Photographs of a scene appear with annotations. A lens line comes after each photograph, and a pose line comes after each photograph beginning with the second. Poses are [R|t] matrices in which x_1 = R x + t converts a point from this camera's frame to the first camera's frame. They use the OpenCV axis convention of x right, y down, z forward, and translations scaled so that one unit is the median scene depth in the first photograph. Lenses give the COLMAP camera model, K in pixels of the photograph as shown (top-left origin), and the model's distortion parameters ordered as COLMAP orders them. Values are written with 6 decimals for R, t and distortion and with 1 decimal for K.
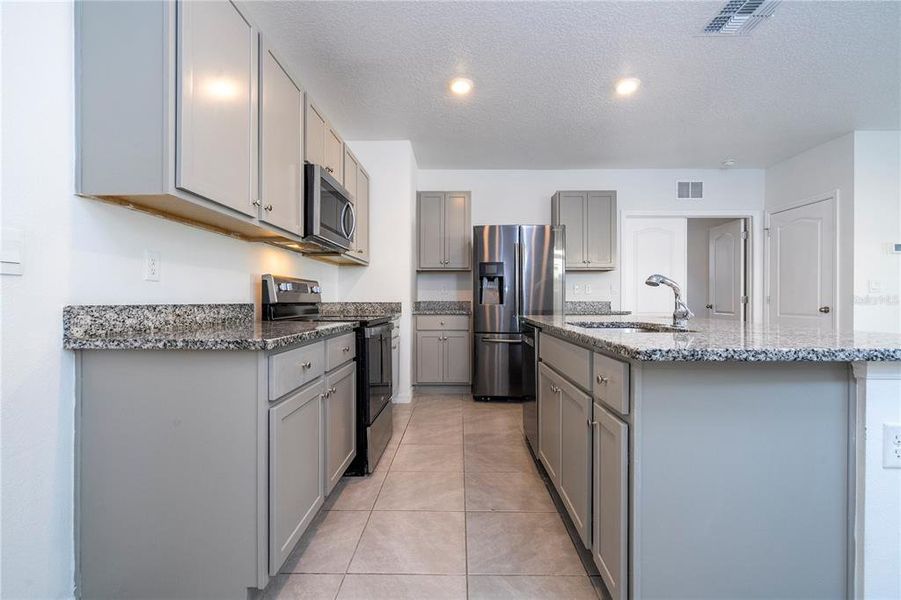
lens RADIAL K [[403.8, 0, 453.0], [0, 403.8, 301.7], [0, 0, 1]] dist [-0.008699, -0.000188]
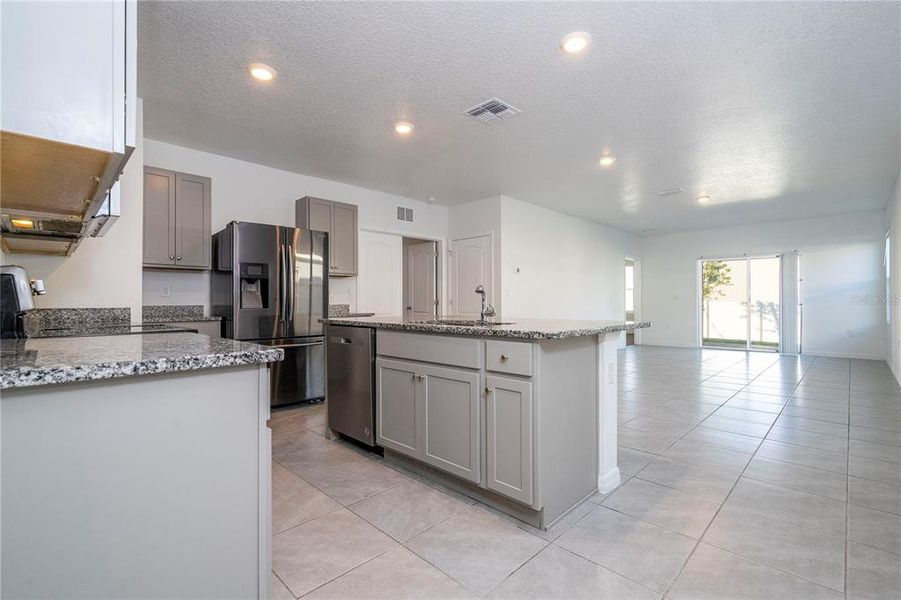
lens RADIAL K [[408.9, 0, 452.8], [0, 408.9, 299.7], [0, 0, 1]] dist [-0.001543, -0.000310]
pose [[0.692510, 0.001741, 0.721406, -0.541873], [0.007557, 0.999925, -0.009668, -0.002731], [-0.721368, 0.012147, 0.692445, 0.059974]]
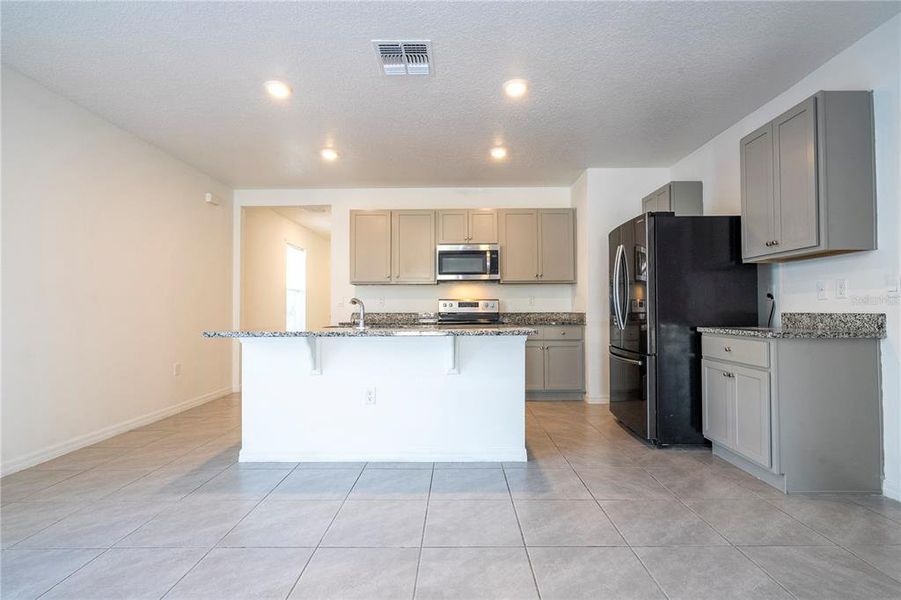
lens RADIAL K [[416.9, 0, 455.0], [0, 416.9, 300.4], [0, 0, 1]] dist [0.000328, 0.000014]
pose [[0.012606, -0.023064, -0.999655, 2.137097], [-0.000315, 0.999734, -0.023070, -0.012772], [0.999920, 0.000605, 0.012595, 1.278090]]
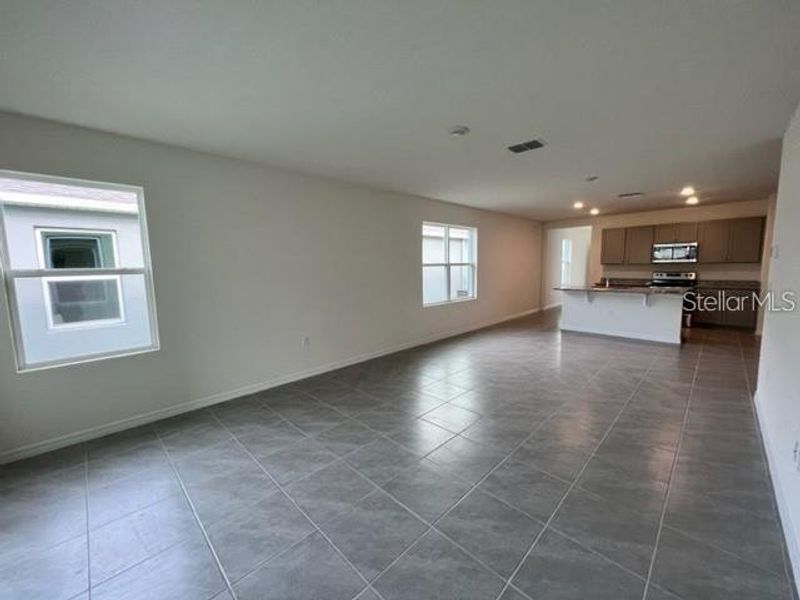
lens RADIAL K [[324.0, 0, 397.1], [0, 324.0, 295.6], [0, 0, 1]] dist [-0.000754, 0.000057]
pose [[-0.698007, 0.086434, -0.710855, 4.506993], [0.014901, 0.994227, 0.106259, -0.257909], [0.715936, 0.063577, -0.695265, 1.732670]]
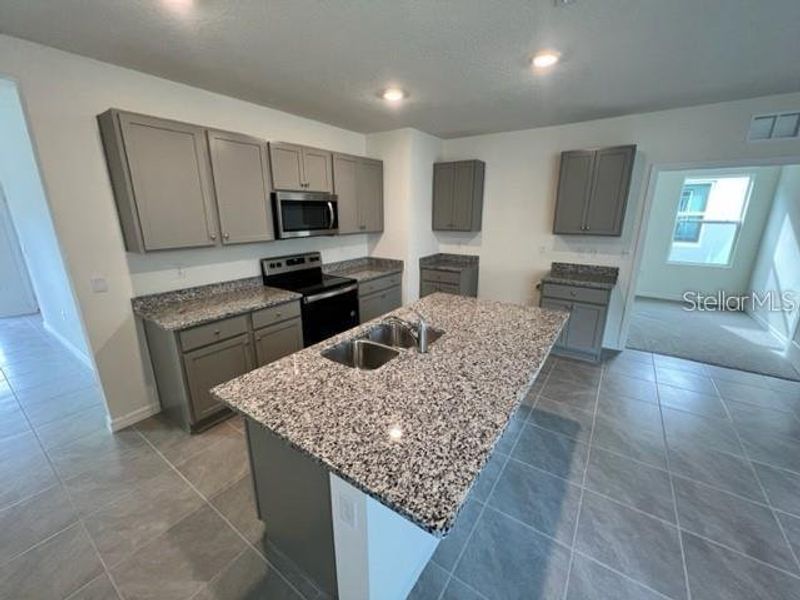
lens RADIAL K [[324.0, 0, 397.1], [0, 324.0, 295.6], [0, 0, 1]] dist [-0.000754, 0.000057]
pose [[0.833051, 0.140286, -0.535113, 0.928776], [-0.001010, 0.967695, 0.252121, -0.324157], [0.553195, -0.209489, 0.806281, 0.193920]]
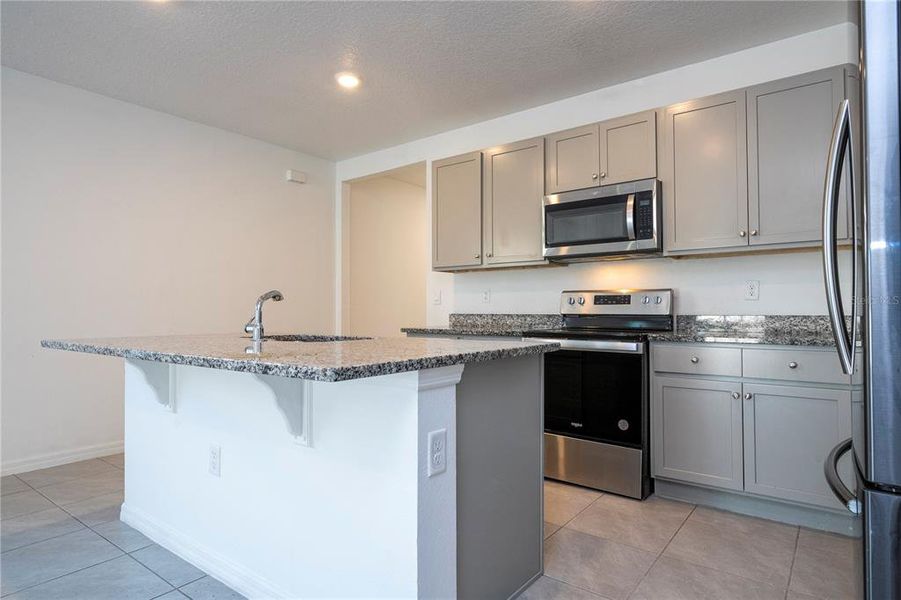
lens RADIAL K [[512.5, 0, 455.4], [0, 512.5, 297.5], [0, 0, 1]] dist [0.002820, 0.000620]
pose [[-0.590352, -0.016635, -0.806974, 1.219288], [0.000363, 0.999782, -0.020876, -0.018652], [0.807146, -0.012617, -0.590217, 2.007080]]
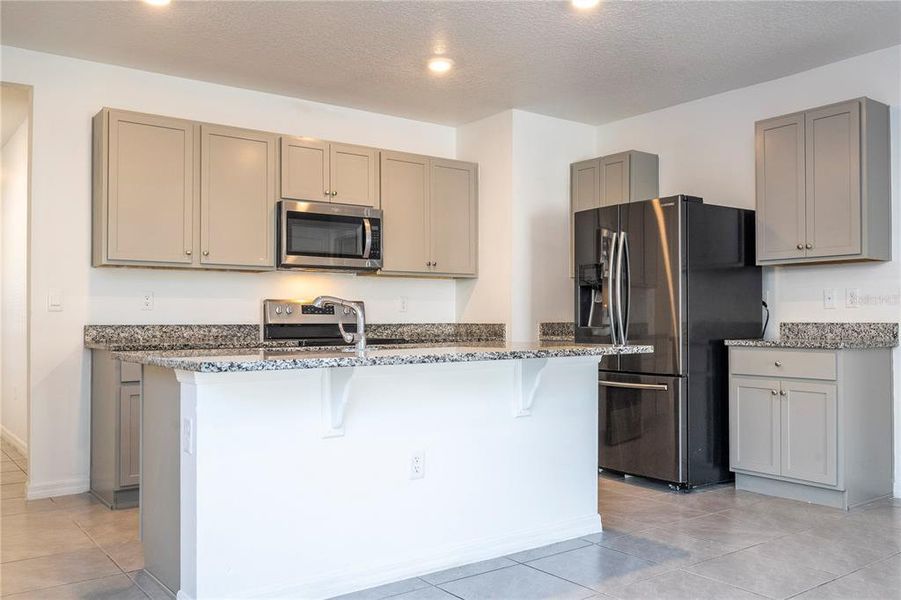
lens RADIAL K [[771.1, 0, 452.1], [0, 771.1, 307.0], [0, 0, 1]] dist [0.003517, 0.000813]
pose [[0.612304, -0.013926, -0.790500, 1.968332], [-0.000919, 0.999832, -0.018326, -0.007020], [0.790622, 0.011948, 0.612188, 0.075065]]
